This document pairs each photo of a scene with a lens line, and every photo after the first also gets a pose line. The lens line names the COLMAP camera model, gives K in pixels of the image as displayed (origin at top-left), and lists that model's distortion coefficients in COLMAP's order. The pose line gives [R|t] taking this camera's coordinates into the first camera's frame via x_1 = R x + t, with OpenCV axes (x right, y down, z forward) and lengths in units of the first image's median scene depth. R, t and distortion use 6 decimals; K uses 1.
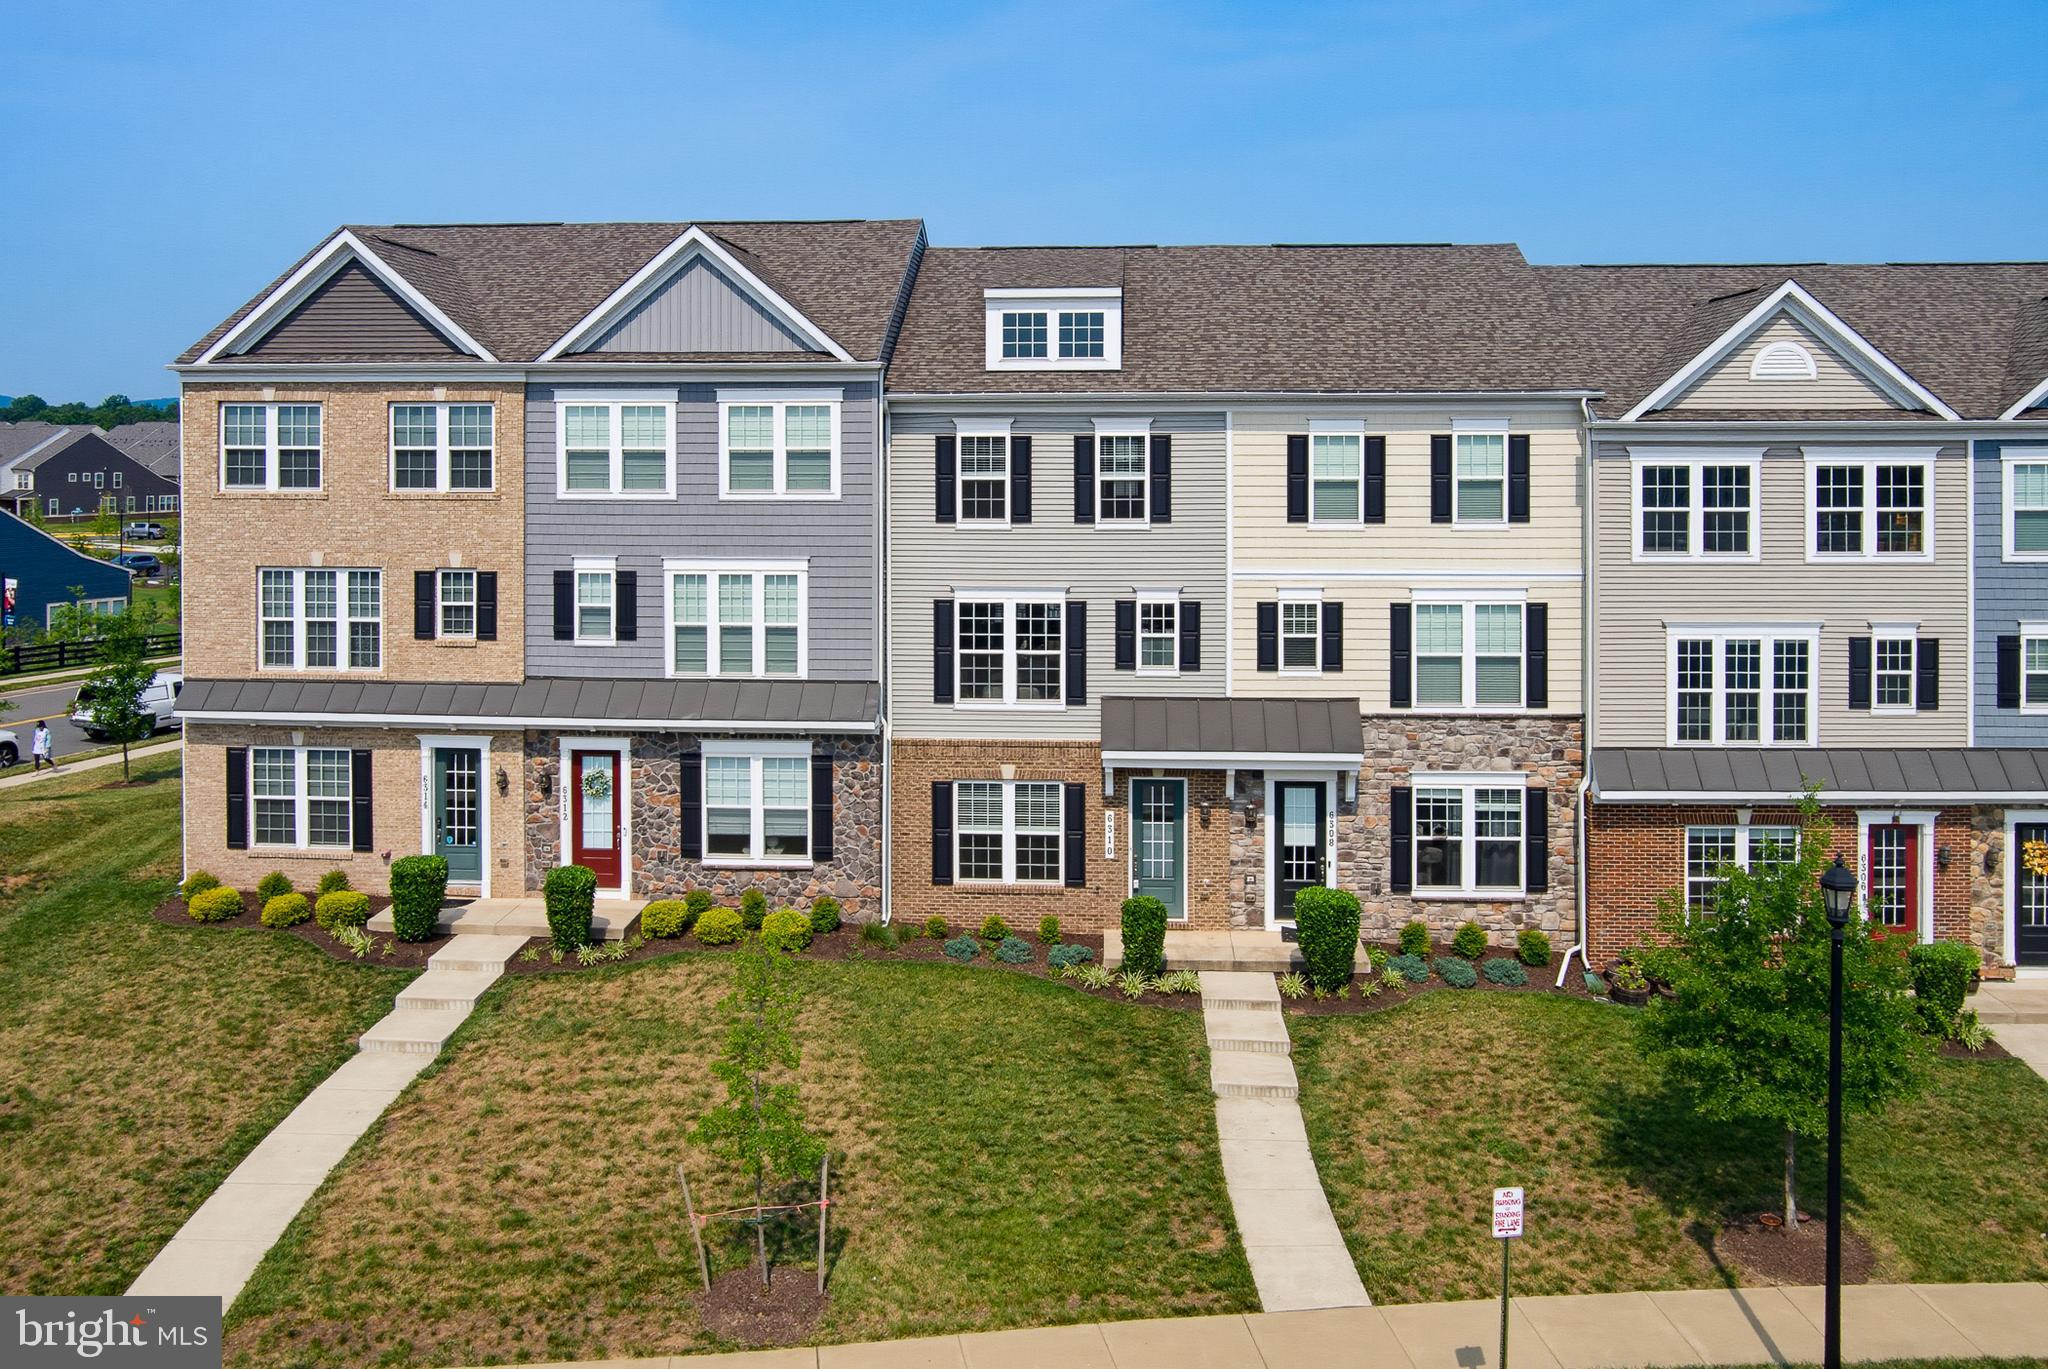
lens RADIAL K [[1667.1, 0, 1017.8], [0, 1667.1, 421.8], [0, 0, 1]] dist [-0.050548, 0.003283]
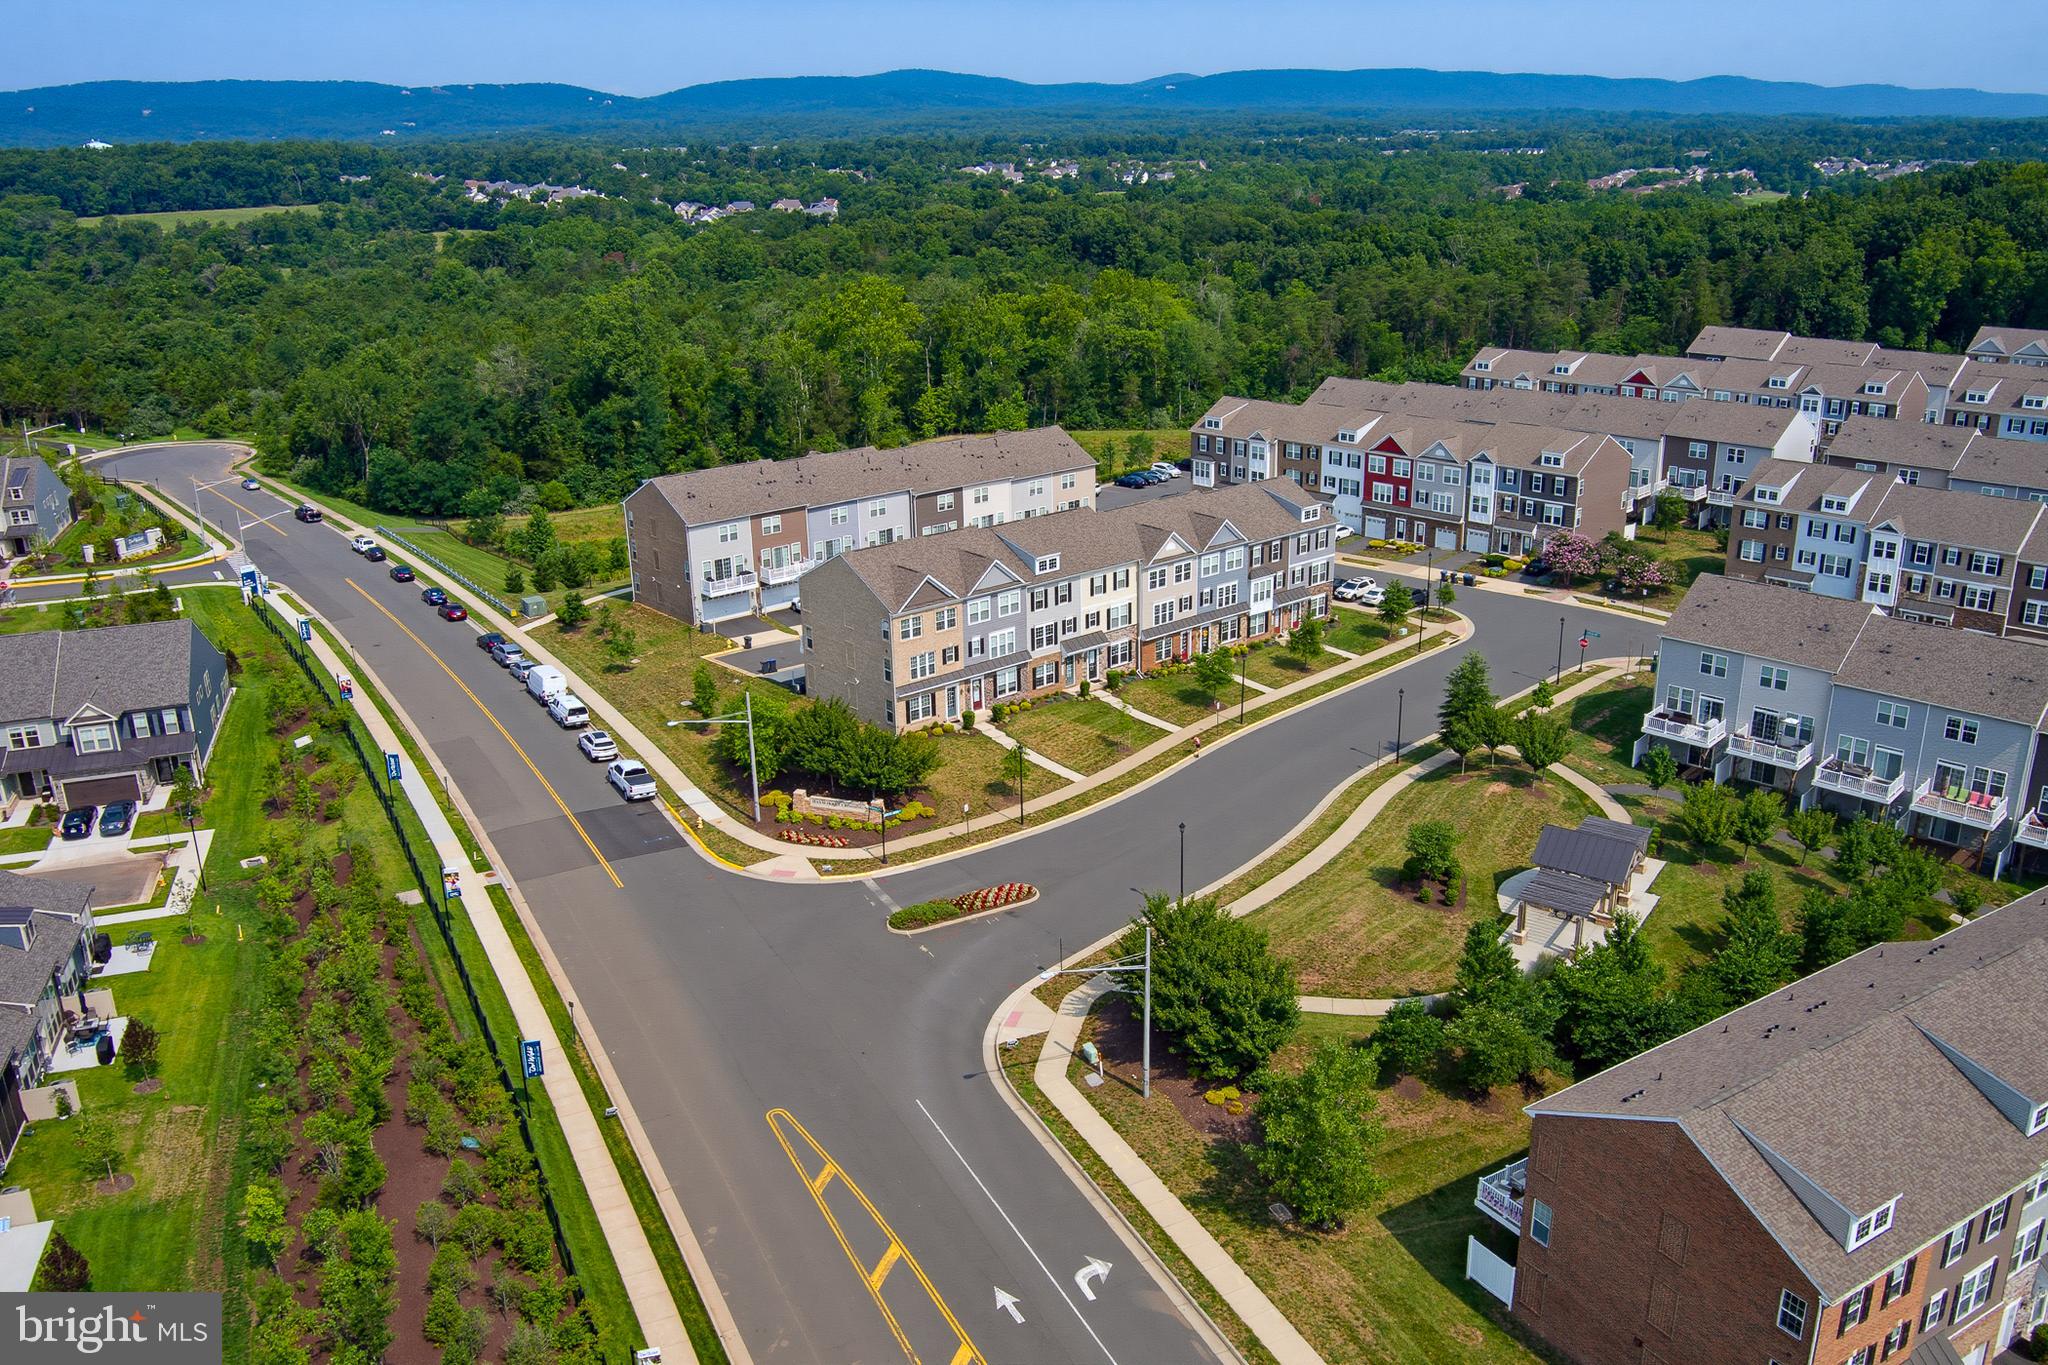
lens RADIAL K [[1615.9, 0, 1024.0], [0, 1615.9, 682.5], [0, 0, 1]] dist [-0.081120, 0.056586]
pose [[0.725256, -0.237528, 0.646208, -2.889028], [0.010851, 0.942429, 0.334231, -1.199961], [-0.688394, -0.235391, 0.686079, -1.971658]]
